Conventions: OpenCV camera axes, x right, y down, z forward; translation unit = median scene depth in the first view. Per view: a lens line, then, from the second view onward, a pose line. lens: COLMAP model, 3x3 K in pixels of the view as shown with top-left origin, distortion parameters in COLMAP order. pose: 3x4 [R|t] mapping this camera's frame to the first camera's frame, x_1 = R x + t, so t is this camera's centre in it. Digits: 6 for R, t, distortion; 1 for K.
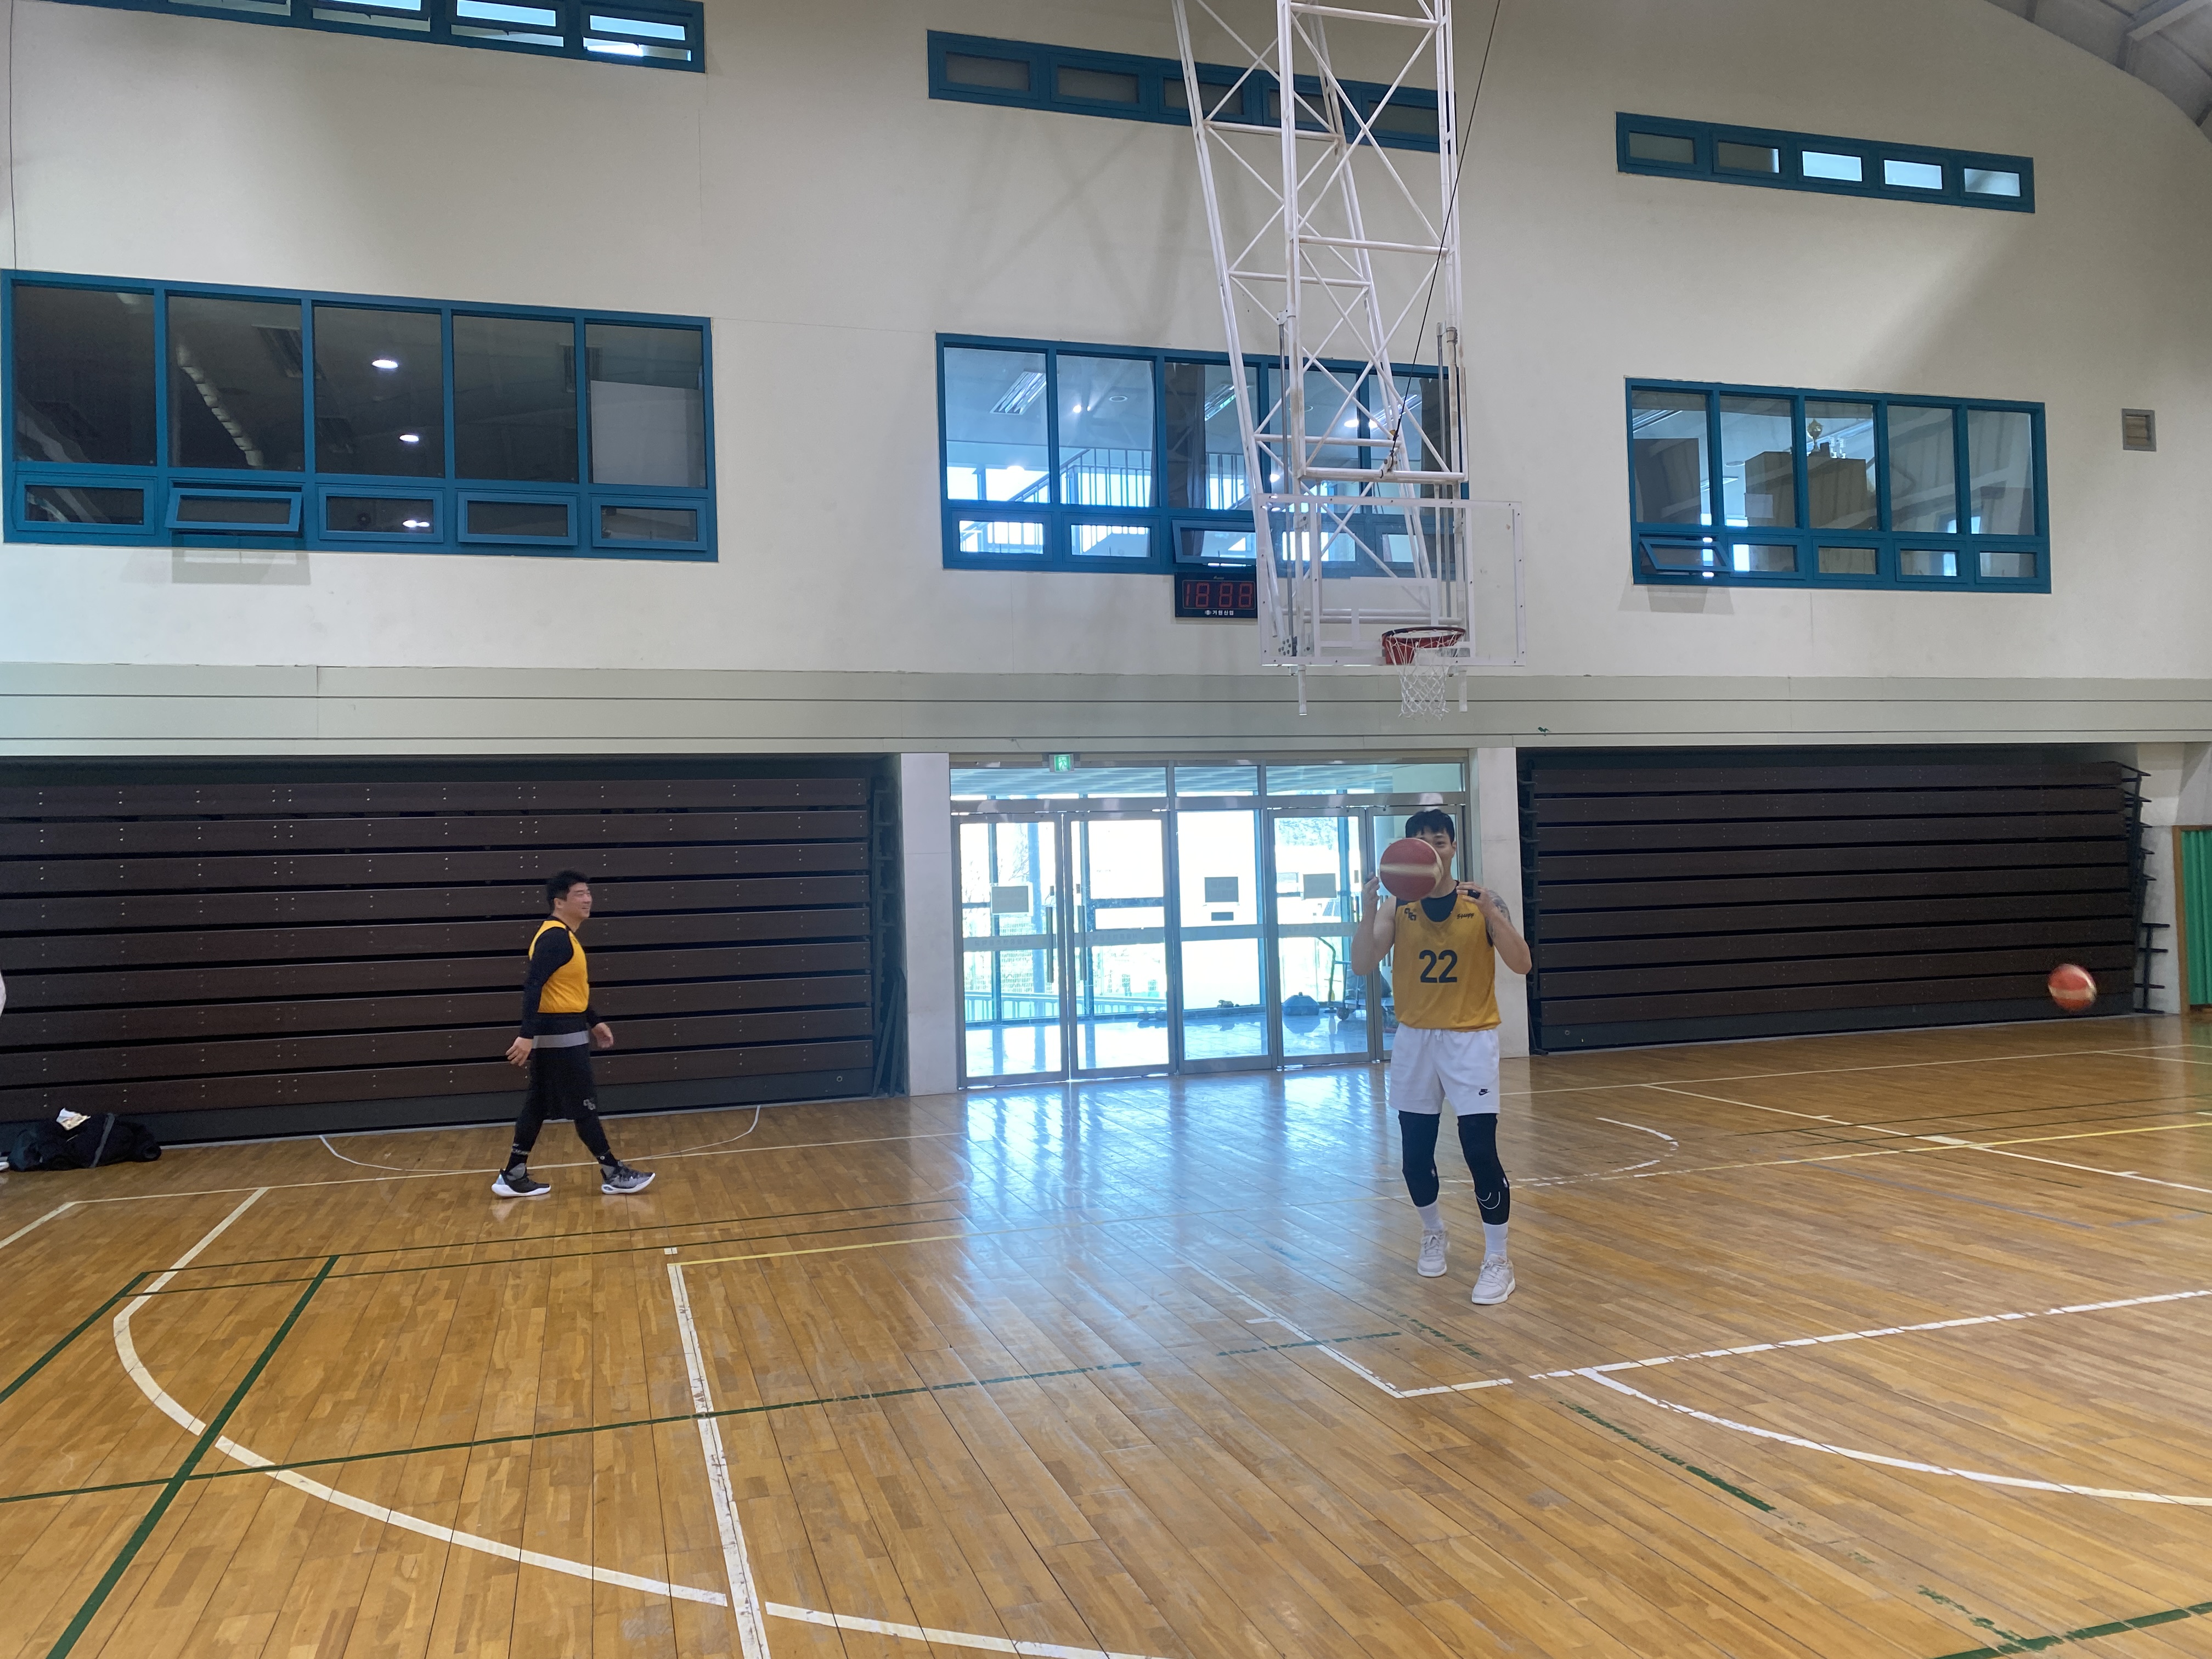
lens RADIAL K [[1685.0, 0, 1108.0], [0, 1685.0, 827.9], [0, 0, 1]] dist [0.066149, -0.052726]
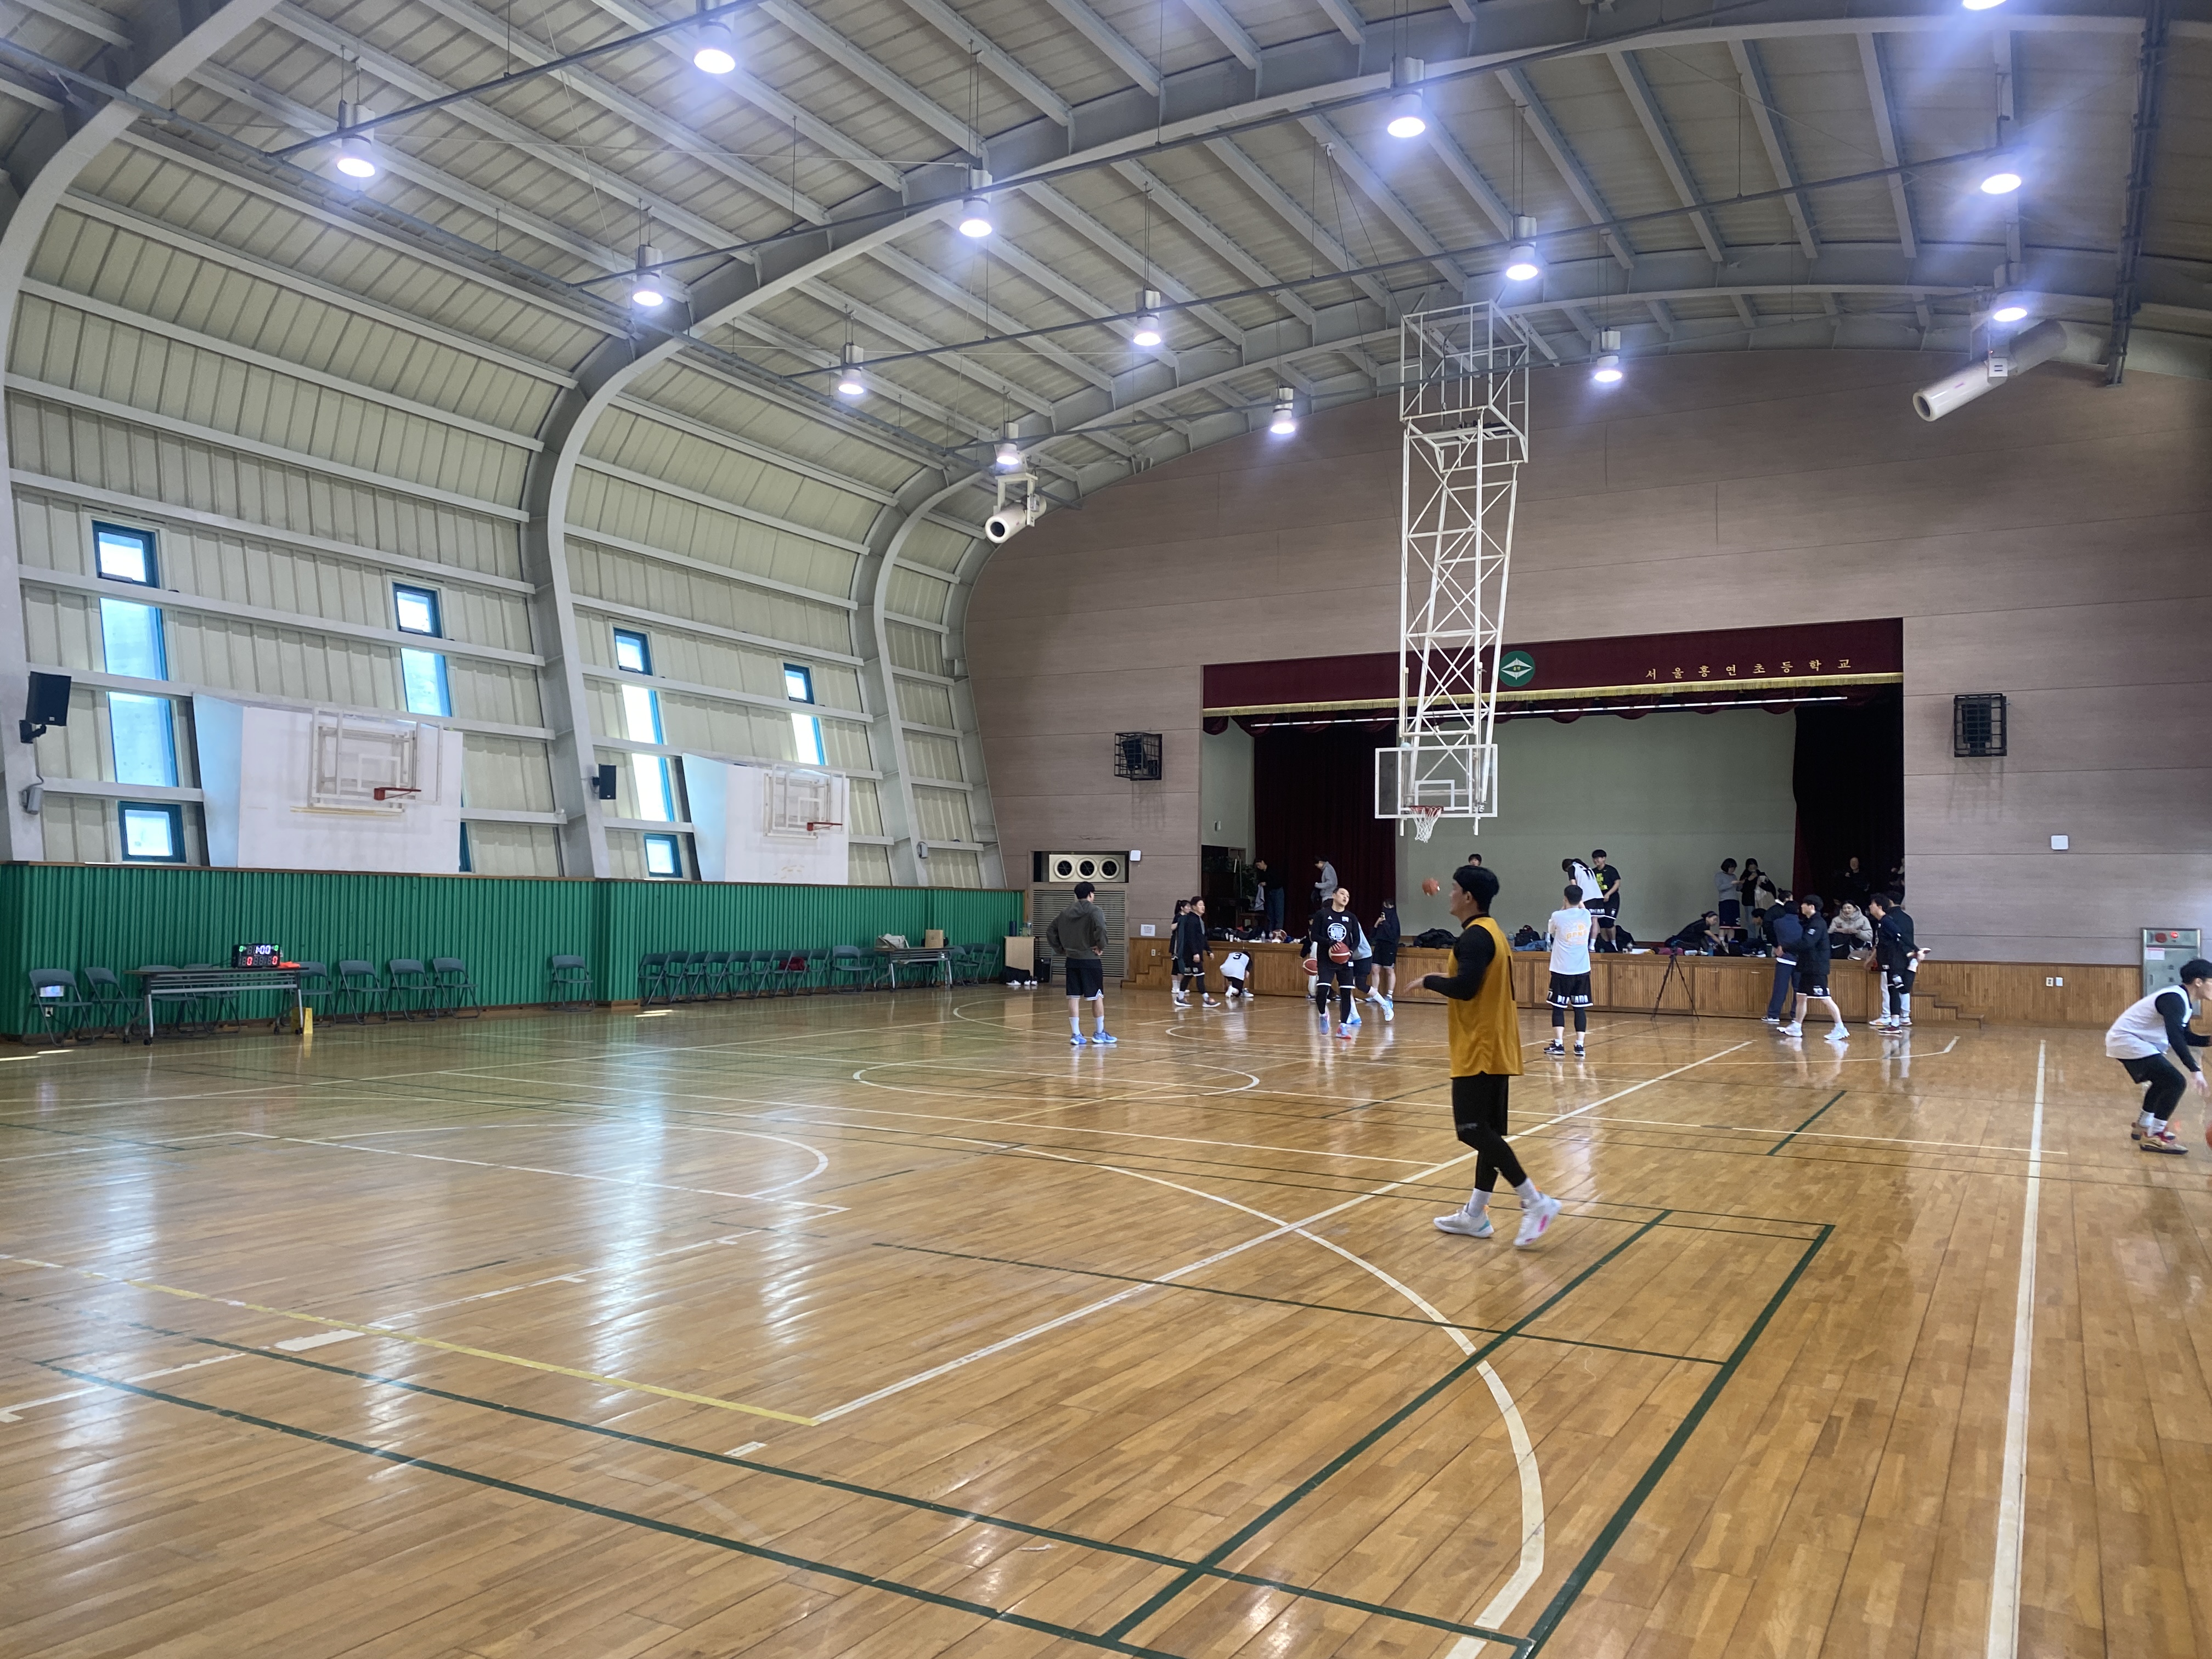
lens RADIAL K [[1685.0, 0, 1076.7], [0, 1685.0, 820.1], [0, 0, 1]] dist [0.066149, -0.052726]
pose [[-0.686968, 0.056438, 0.724492, -1.085648], [-0.016733, 0.995487, -0.093415, 0.104534], [-0.726495, -0.076296, -0.682923, 1.834985]]
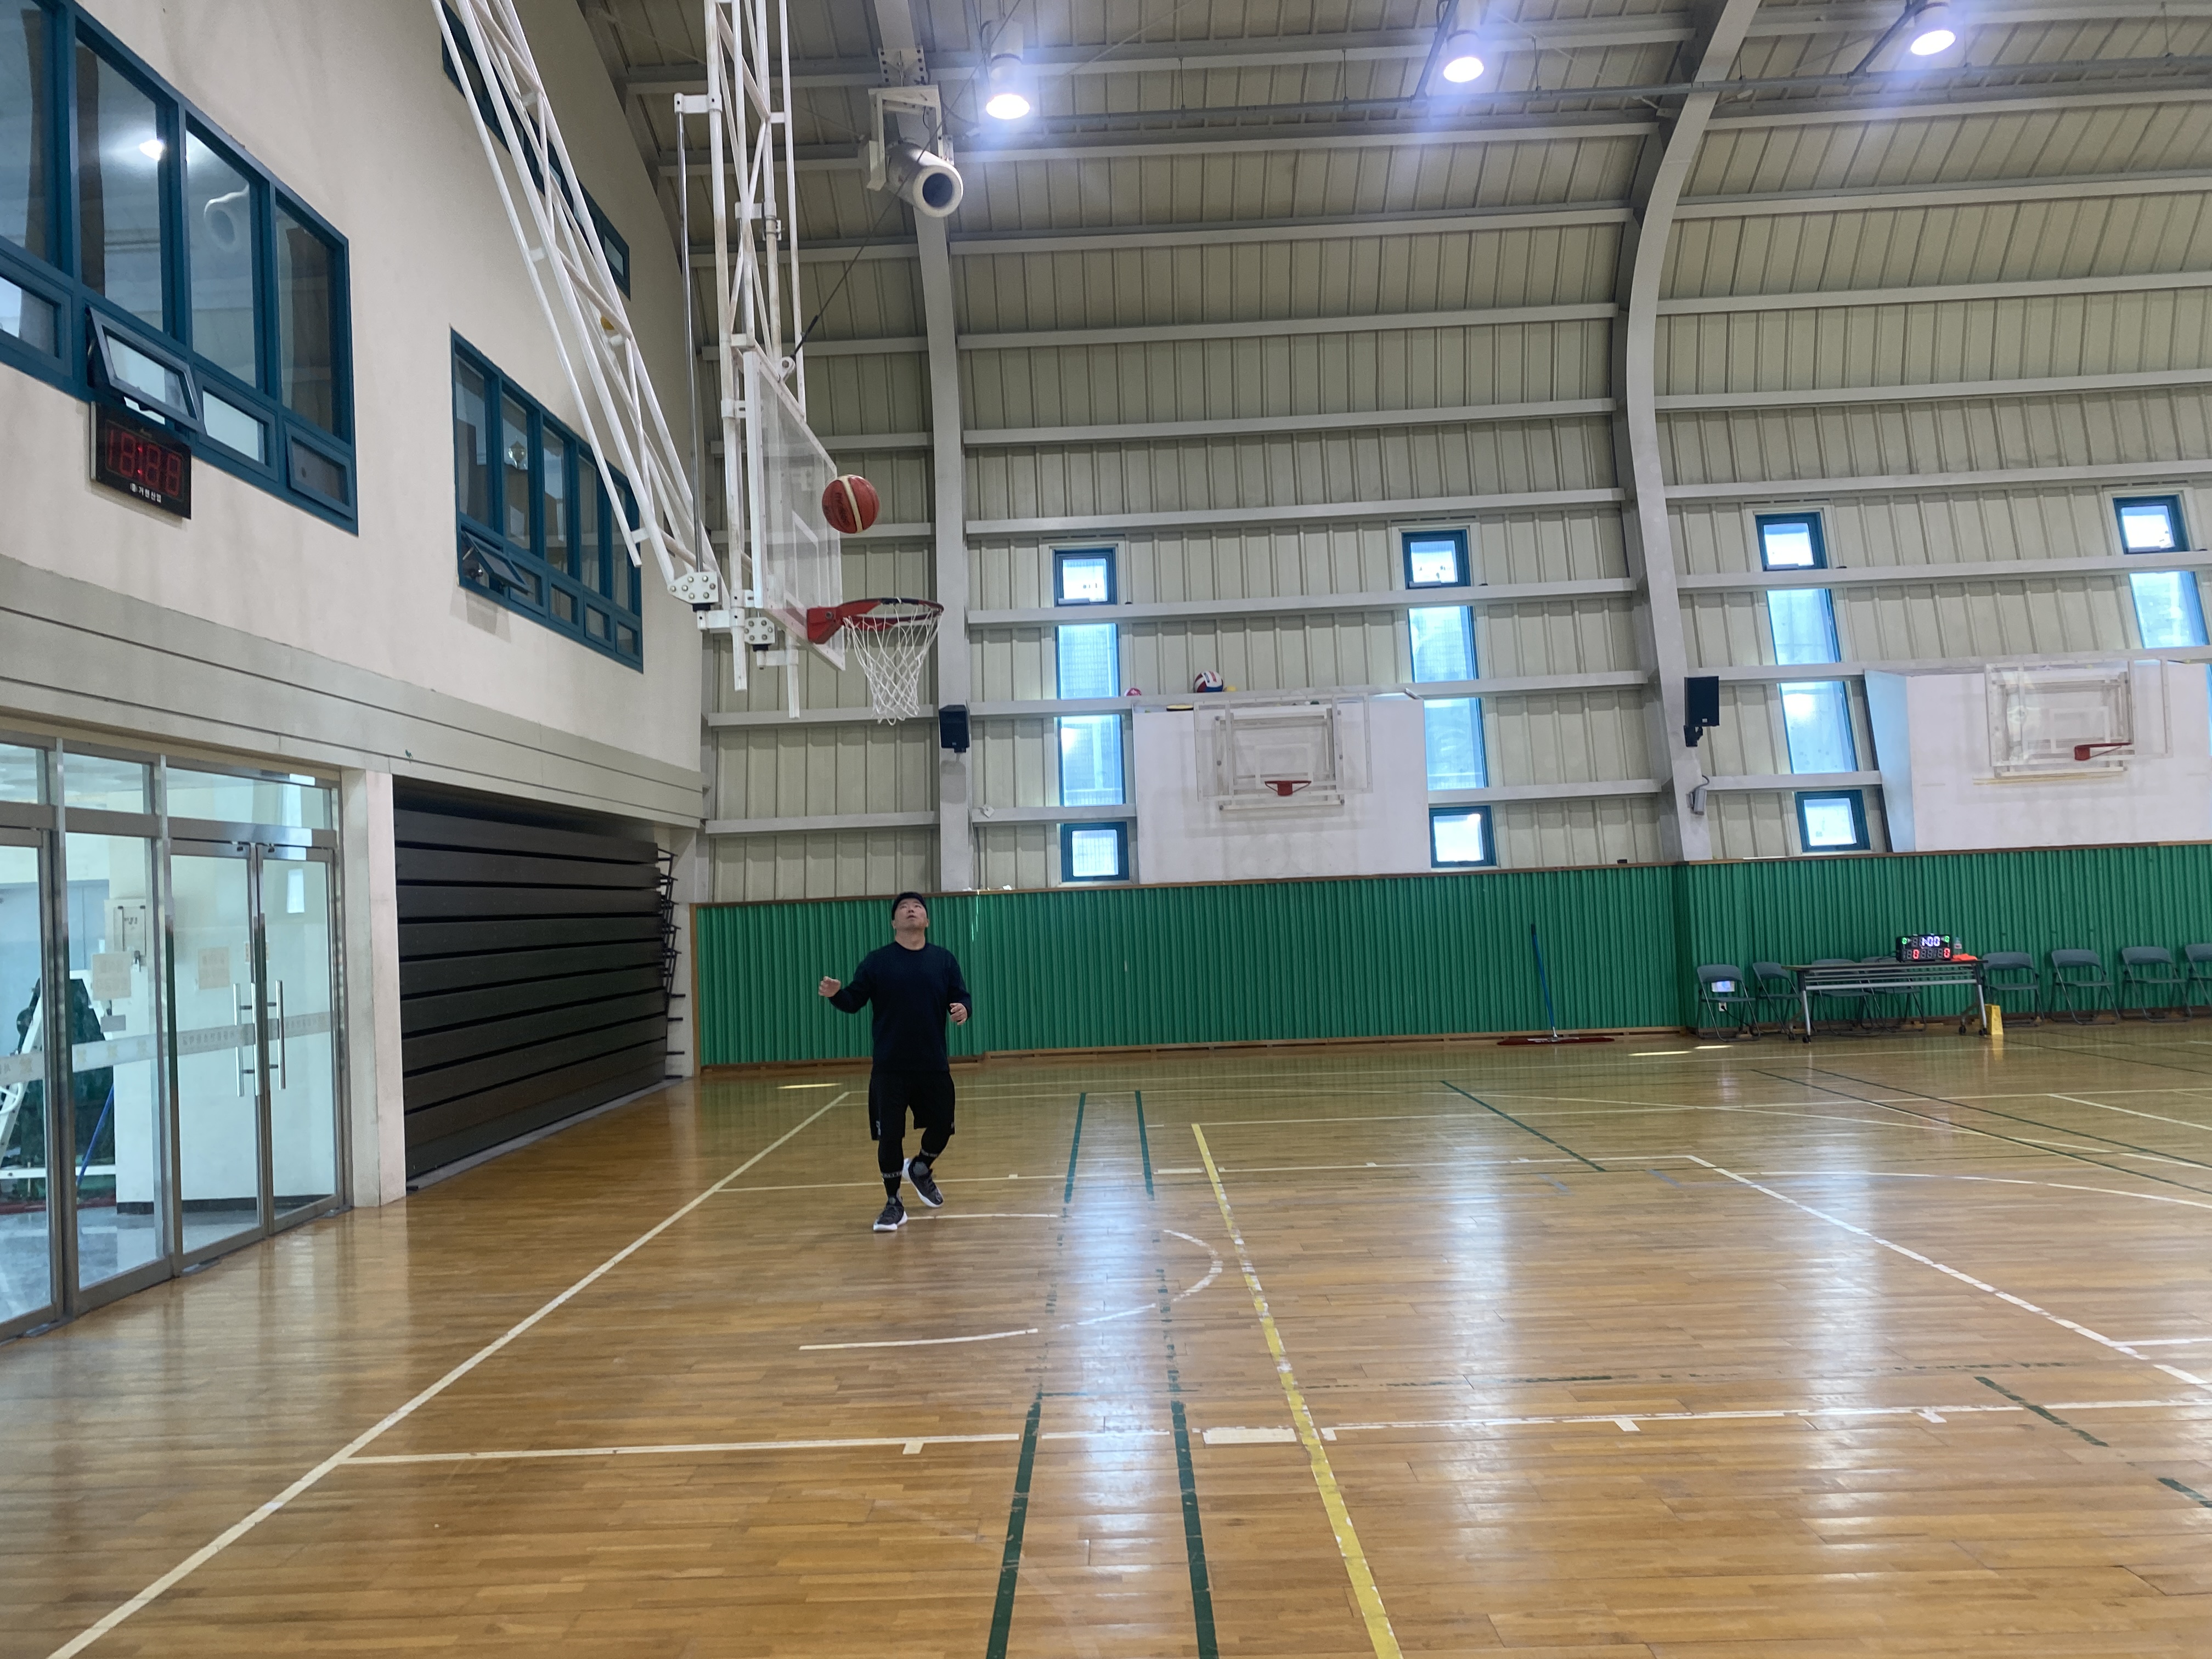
lens RADIAL K [[1685.0, 0, 1094.1], [0, 1685.0, 850.8], [0, 0, 1]] dist [0.066149, -0.052726]
pose [[0.301553, 0.046550, 0.952312, -0.912561], [0.004173, 0.998733, -0.050141, 0.058339], [-0.953440, 0.019095, 0.300977, 1.221726]]
